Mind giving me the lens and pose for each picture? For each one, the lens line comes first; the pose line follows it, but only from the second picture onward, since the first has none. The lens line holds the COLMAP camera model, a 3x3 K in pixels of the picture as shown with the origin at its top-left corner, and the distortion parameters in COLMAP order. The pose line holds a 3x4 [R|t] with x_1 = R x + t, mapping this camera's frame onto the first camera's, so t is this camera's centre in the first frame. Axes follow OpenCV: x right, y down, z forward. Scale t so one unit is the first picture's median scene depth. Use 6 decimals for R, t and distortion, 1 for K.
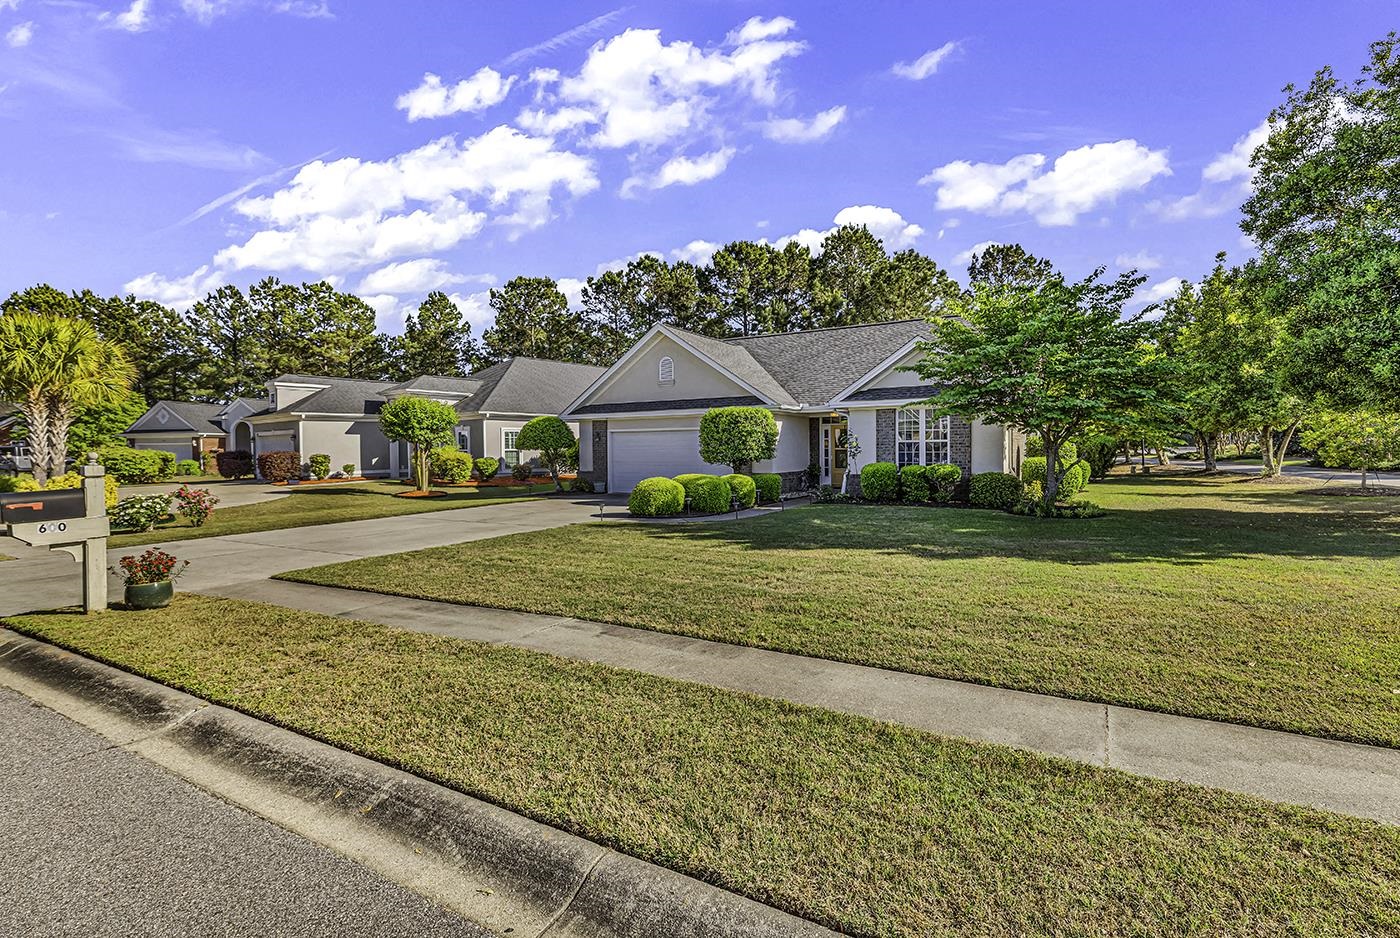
lens RADIAL K [[651.2, 0, 700.1], [0, 651.2, 458.0], [0, 0, 1]] dist [0.008030, -0.000227]
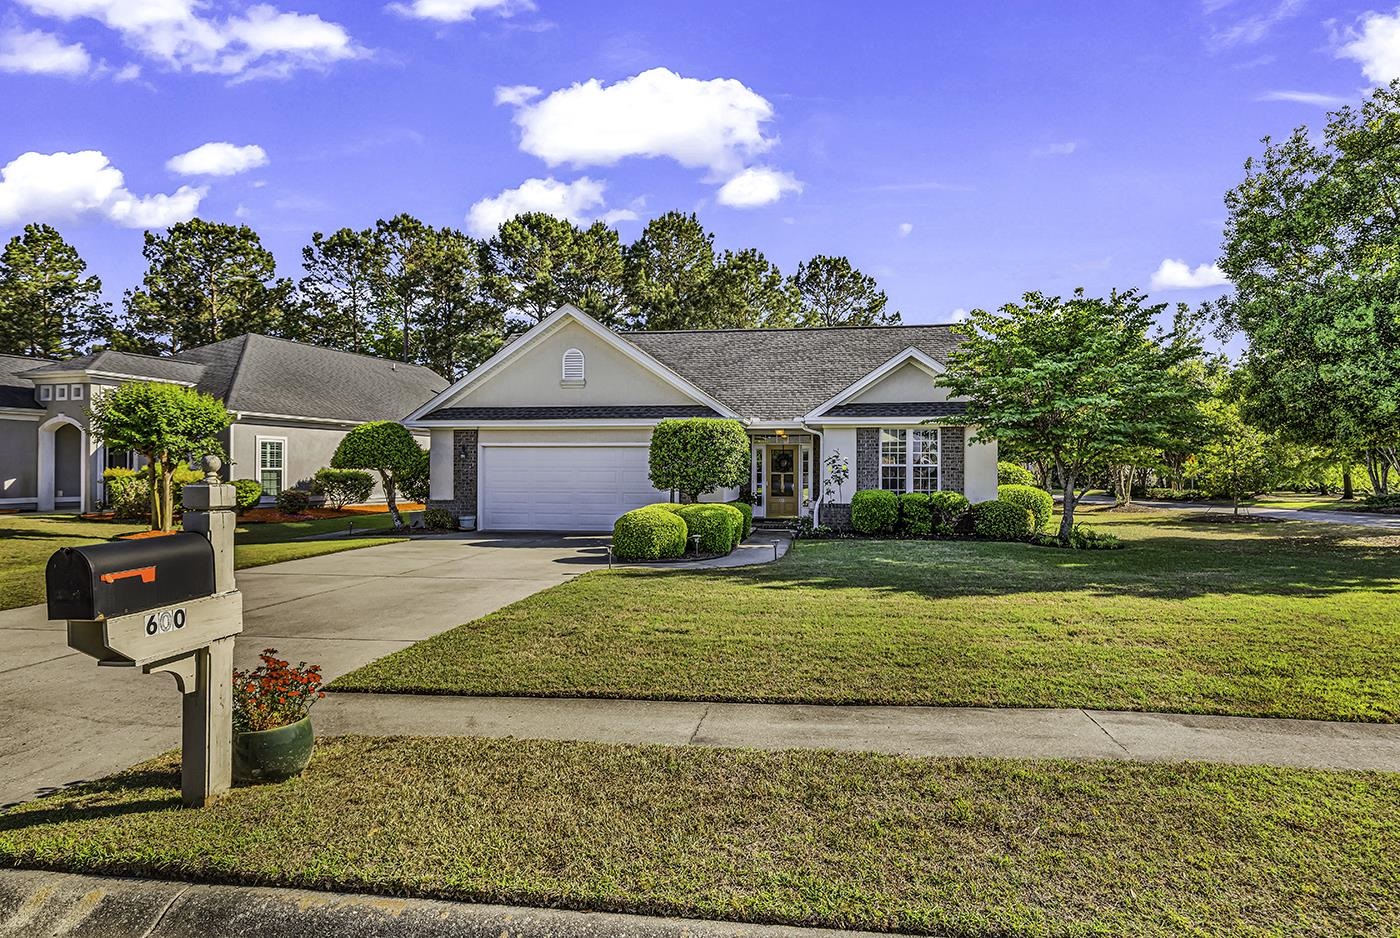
lens RADIAL K [[777.5, 0, 700.0], [0, 777.5, 469.0], [0, 0, 1]] dist [0.004383, 0.000667]
pose [[0.925907, 0.014555, 0.377471, -0.184667], [-0.006734, 0.999735, -0.022031, 0.002474], [-0.377692, 0.017857, 0.925759, 0.079859]]
